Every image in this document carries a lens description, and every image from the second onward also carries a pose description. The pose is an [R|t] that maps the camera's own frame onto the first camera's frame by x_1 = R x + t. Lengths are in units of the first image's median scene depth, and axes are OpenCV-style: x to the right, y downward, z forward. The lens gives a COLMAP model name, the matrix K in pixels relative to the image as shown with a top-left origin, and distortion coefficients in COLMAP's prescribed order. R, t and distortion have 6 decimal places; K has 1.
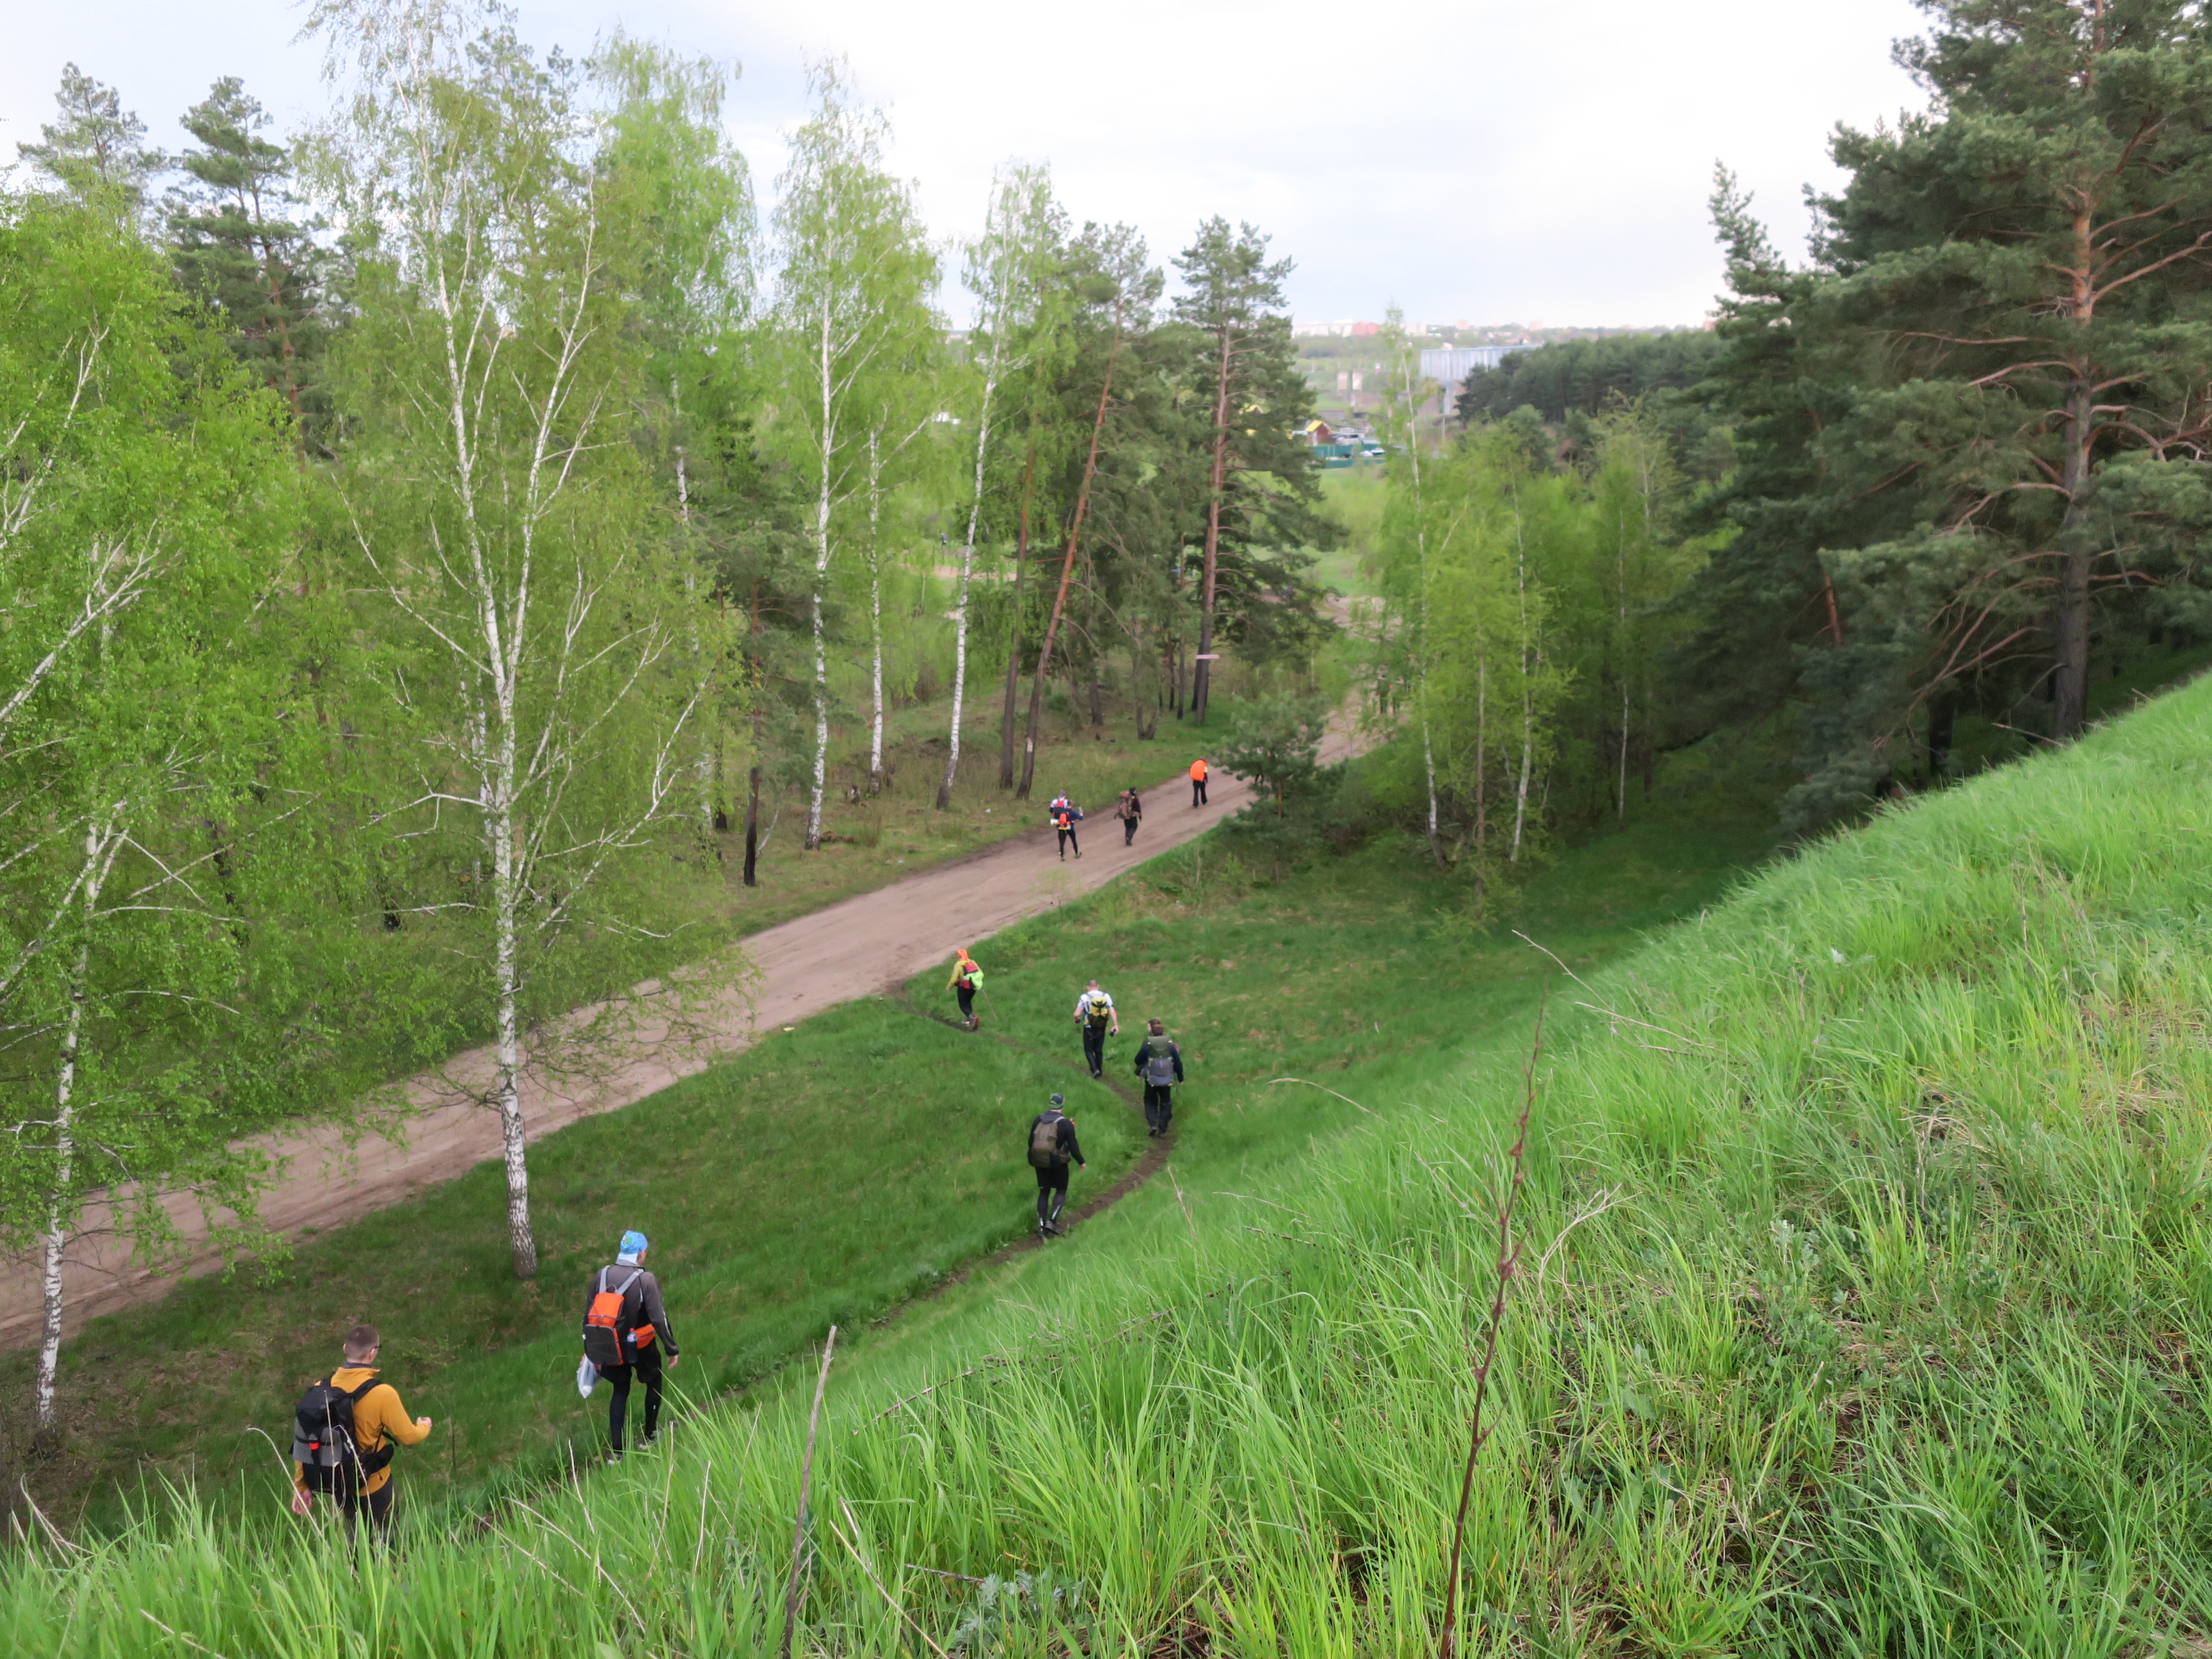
lens RADIAL K [[1926.6, 0, 1106.0], [0, 1926.6, 829.5], [0, 0, 1]] dist [-0.011069, 0.018715]
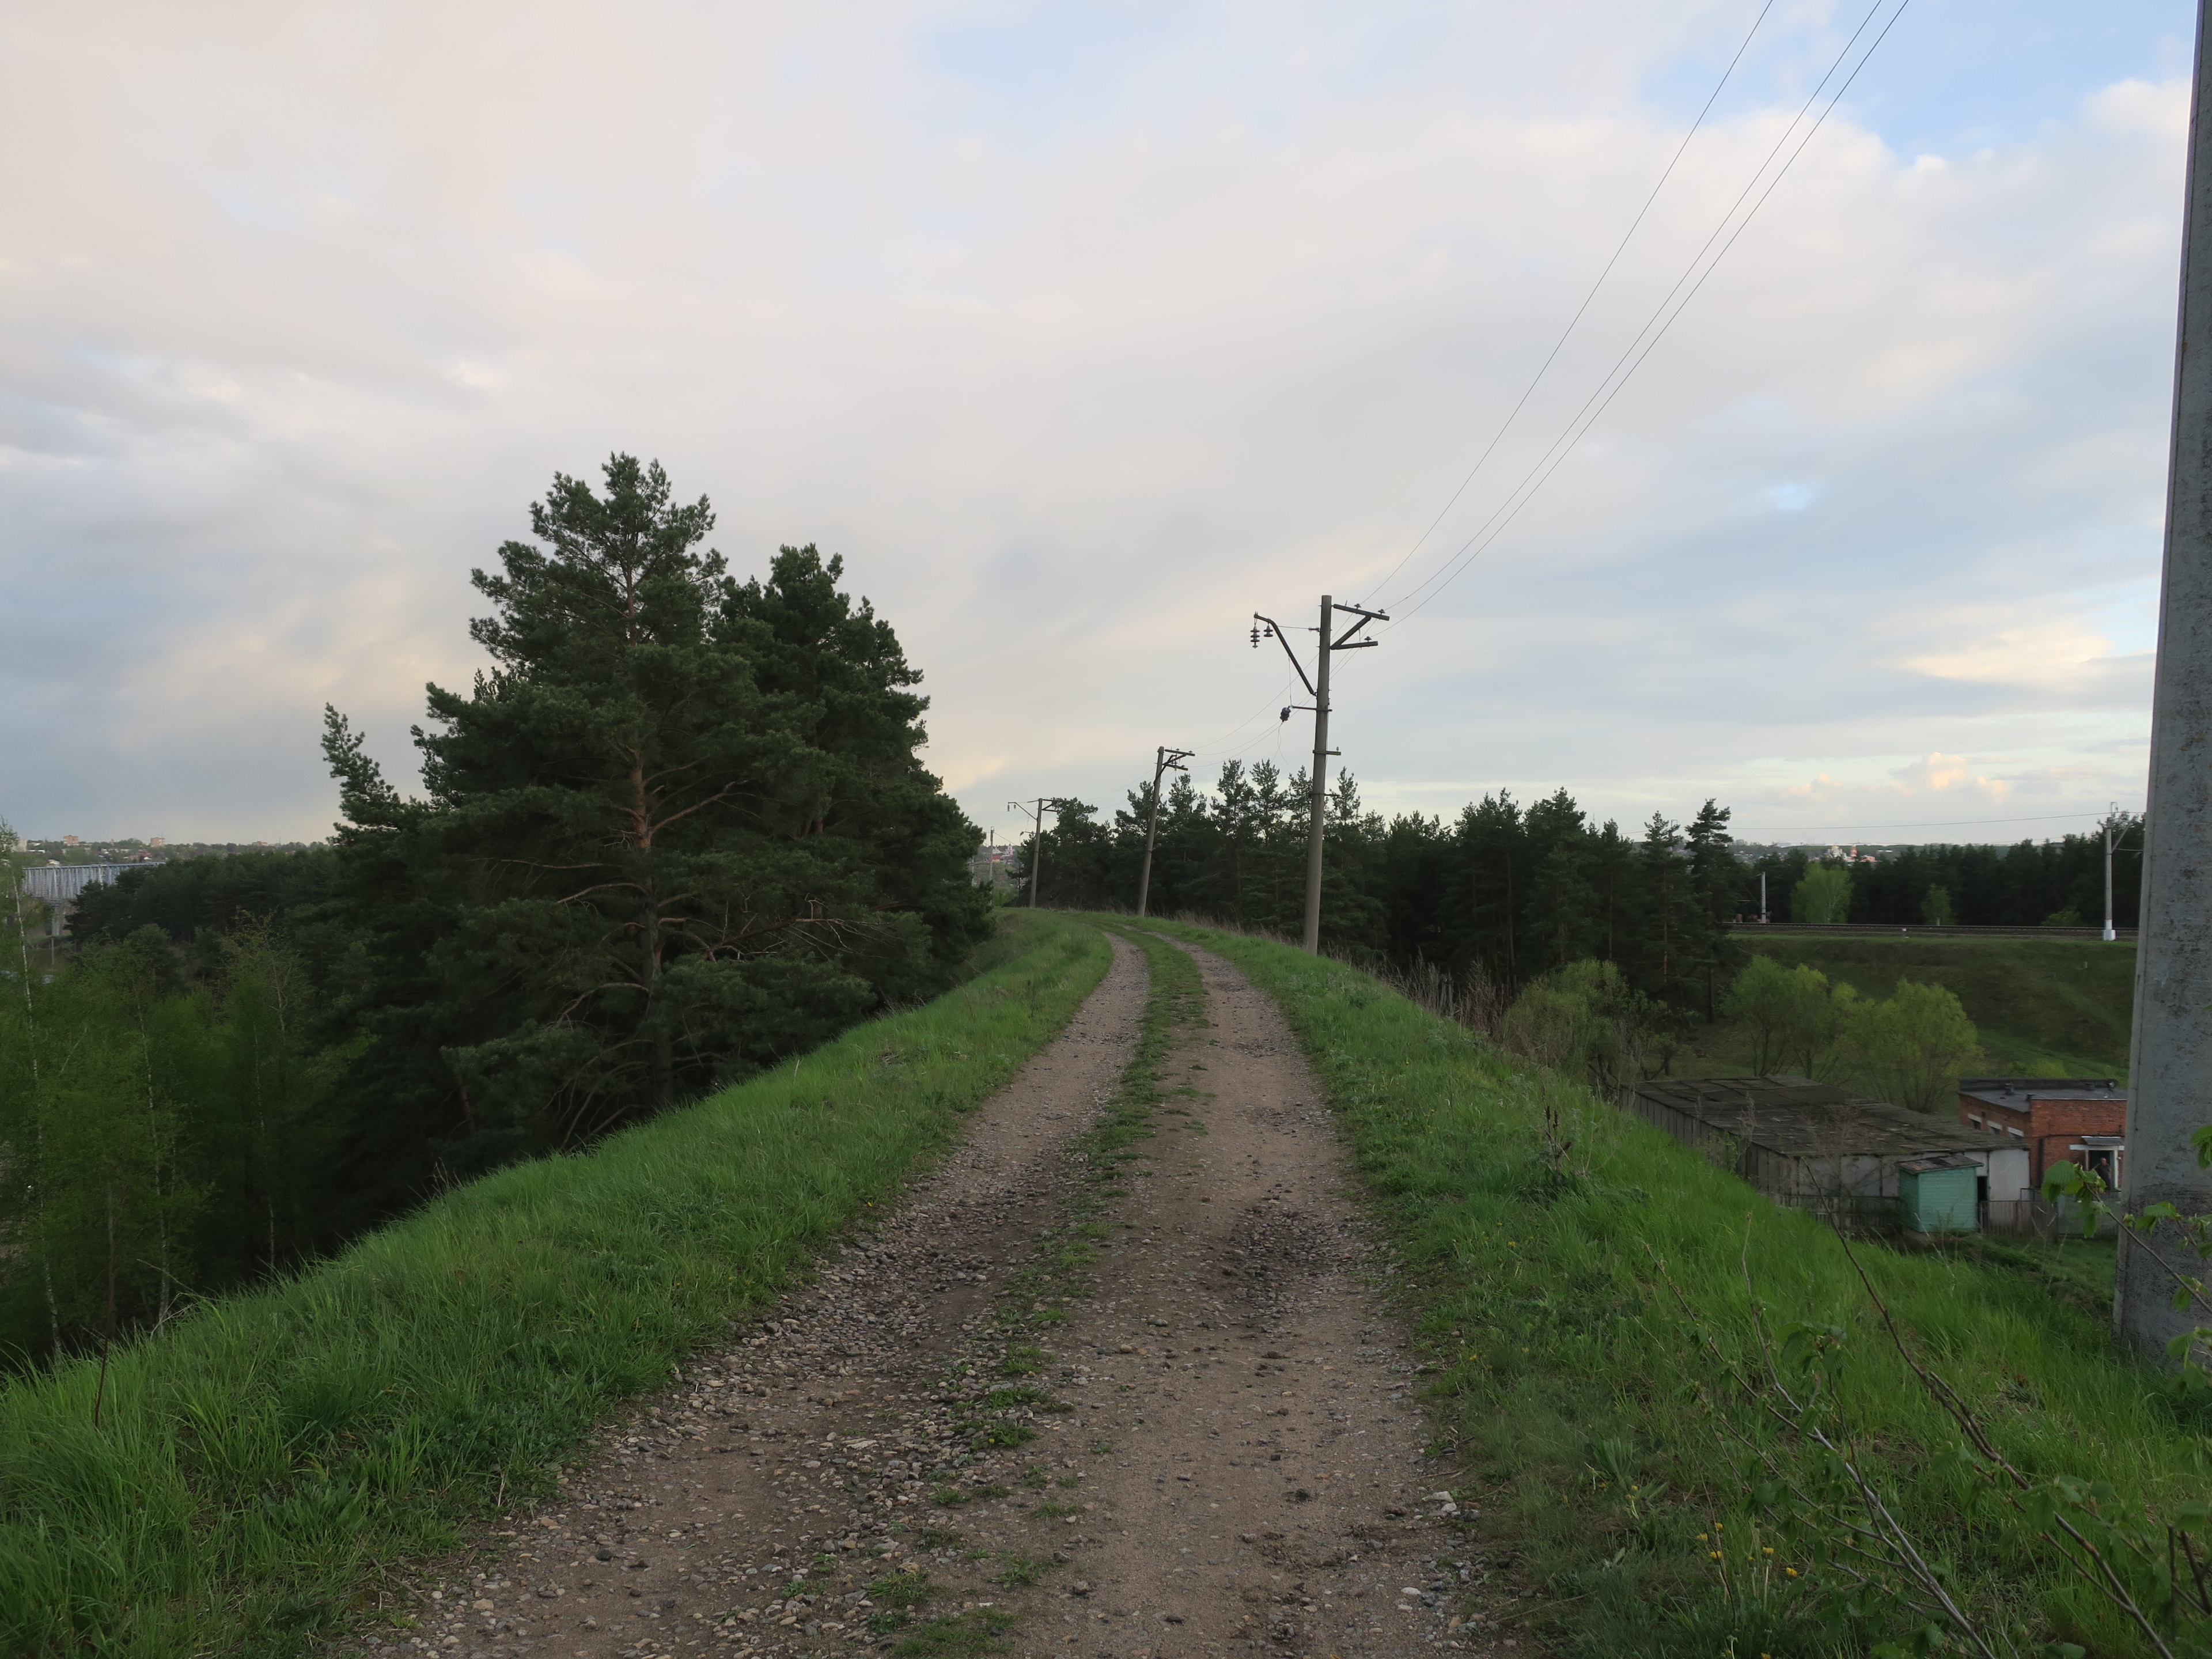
lens RADIAL K [[1941.5, 0, 1106.0], [0, 1941.5, 829.5], [0, 0, 1]] dist [0.006129, -0.006483]
pose [[0.785834, 0.013965, 0.618280, -0.021085], [0.147471, 0.966674, -0.209271, 0.021489], [-0.600597, 0.255631, 0.757586, -0.101986]]
